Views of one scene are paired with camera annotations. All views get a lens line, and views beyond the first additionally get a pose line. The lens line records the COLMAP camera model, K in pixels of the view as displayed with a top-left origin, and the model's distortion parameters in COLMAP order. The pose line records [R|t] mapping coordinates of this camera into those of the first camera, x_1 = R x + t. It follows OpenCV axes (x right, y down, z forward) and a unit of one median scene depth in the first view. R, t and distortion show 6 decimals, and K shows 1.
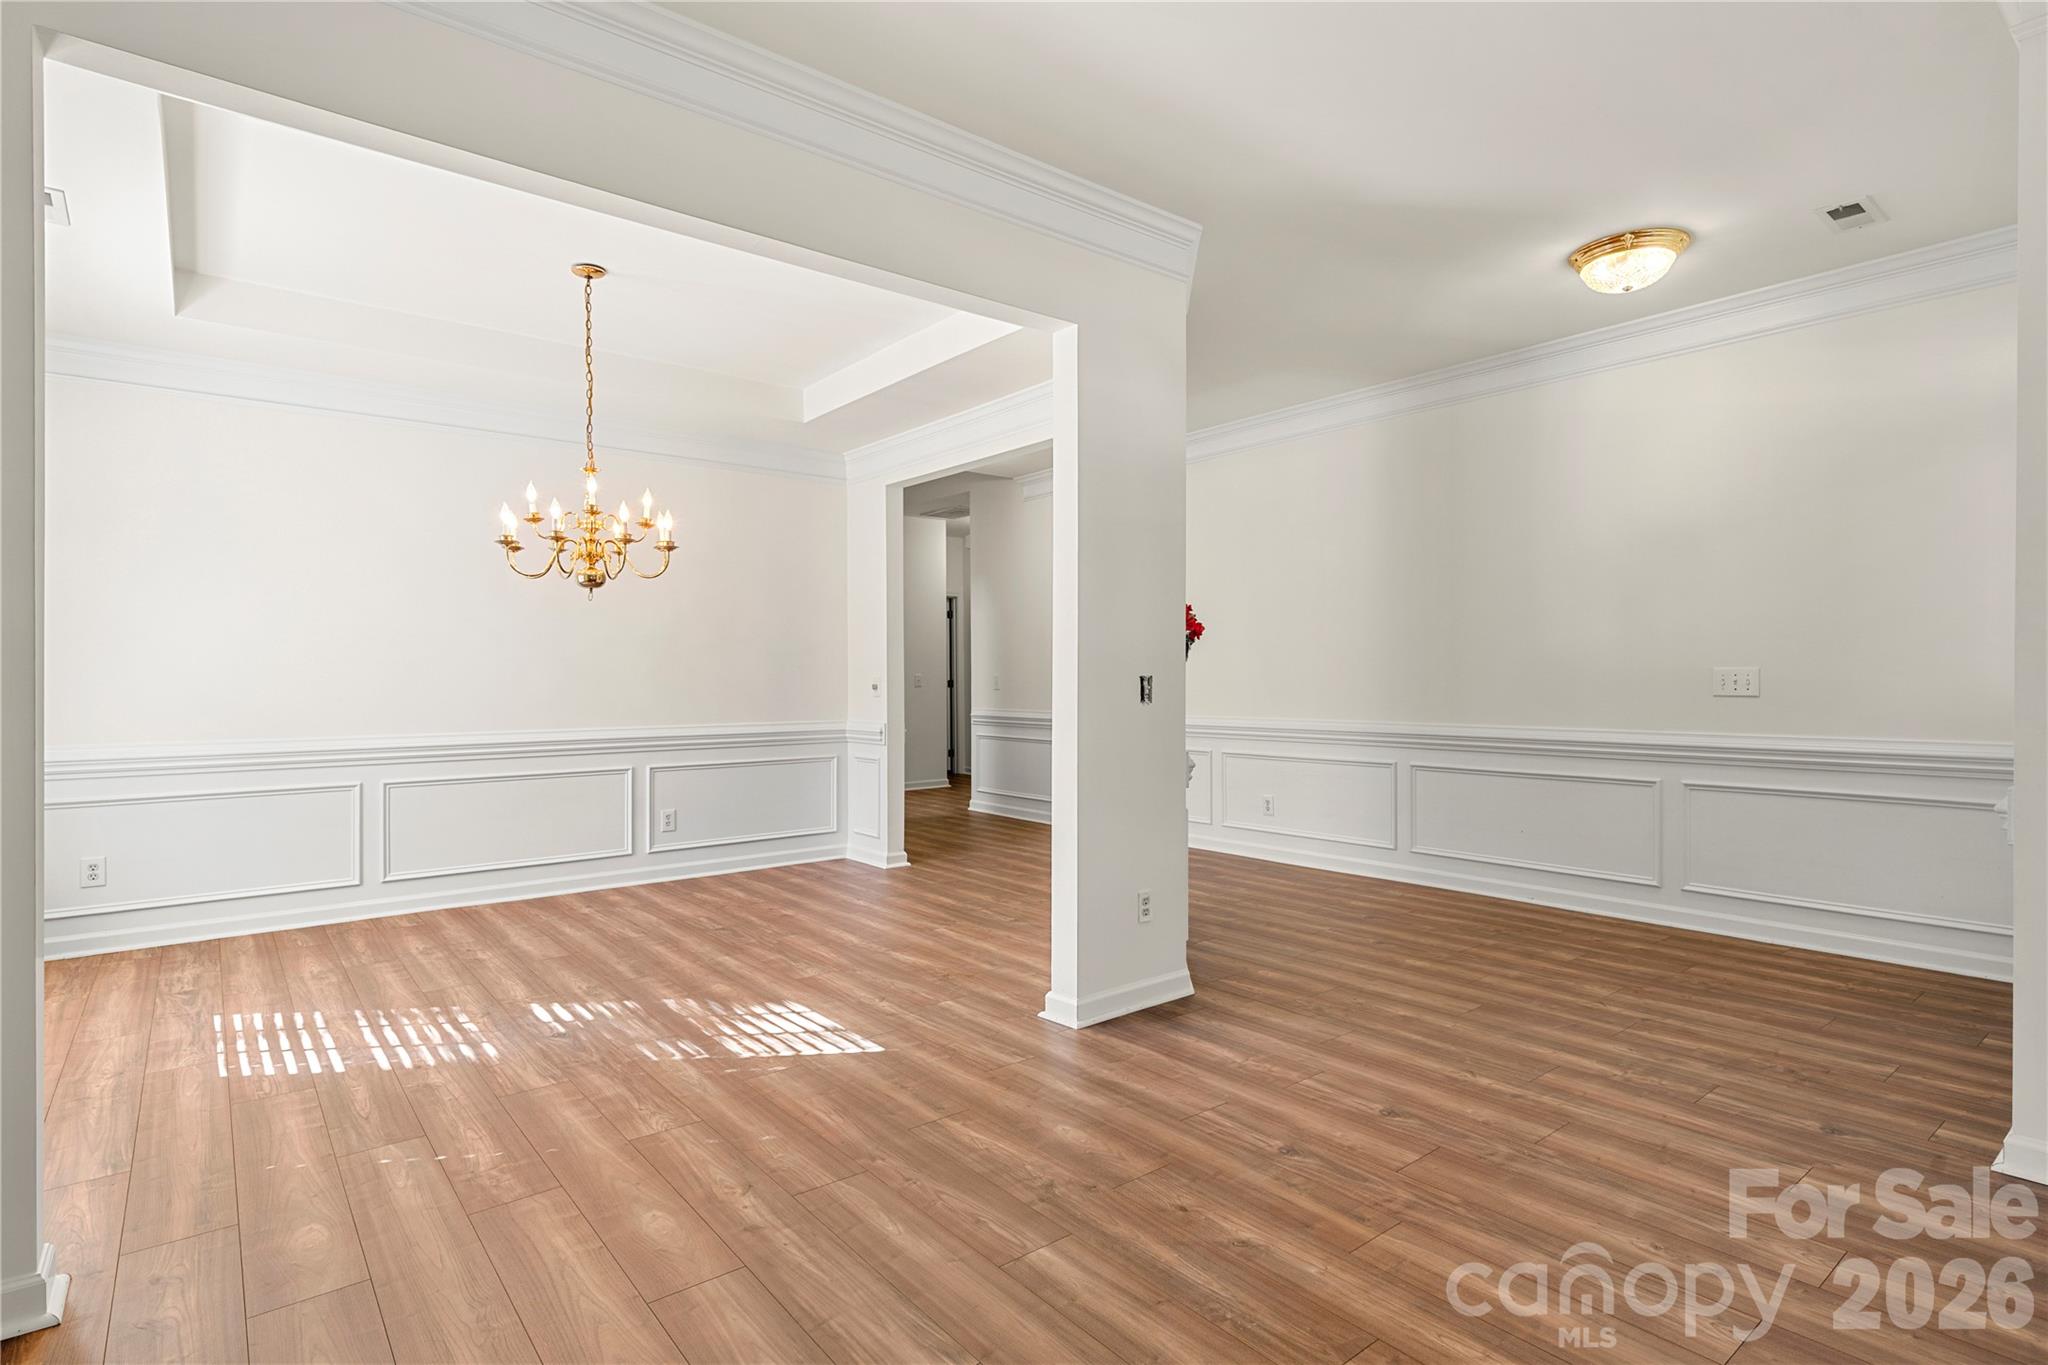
lens RADIAL K [[1048.0, 0, 1071.1], [0, 1048.0, 695.3], [0, 0, 1]] dist [0.012222, -0.001278]
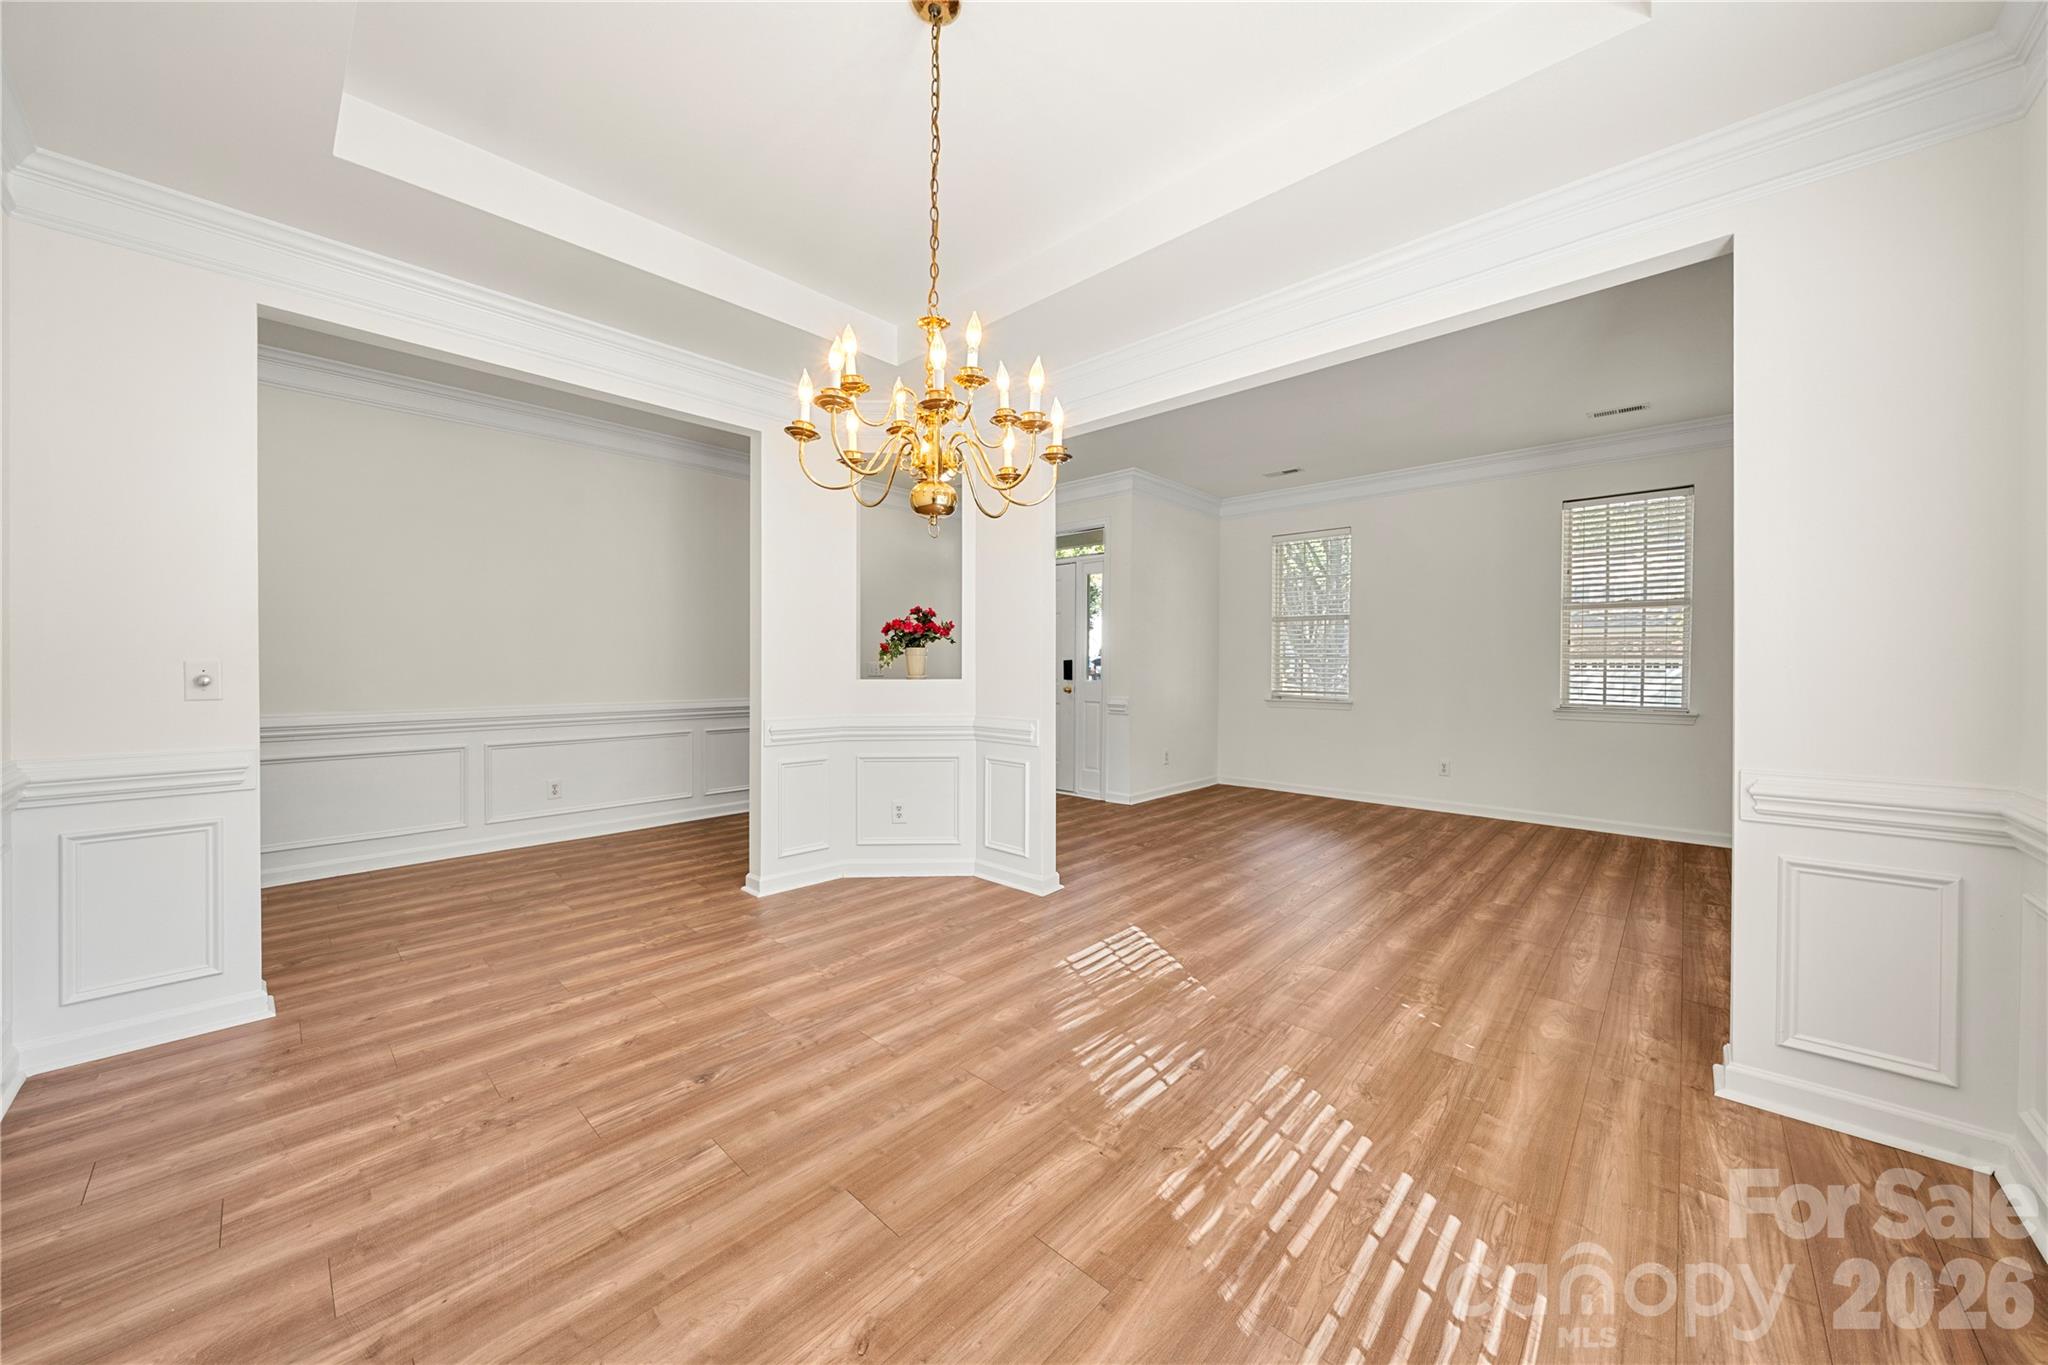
lens RADIAL K [[709.6, 0, 997.1], [0, 709.6, 682.6], [0, 0, 1]] dist [-0.003052, -0.000421]
pose [[-0.103892, -0.021996, 0.994345, -1.179318], [0.015084, 0.999606, 0.023689, -0.021057], [-0.994474, 0.017460, -0.103519, 1.359917]]
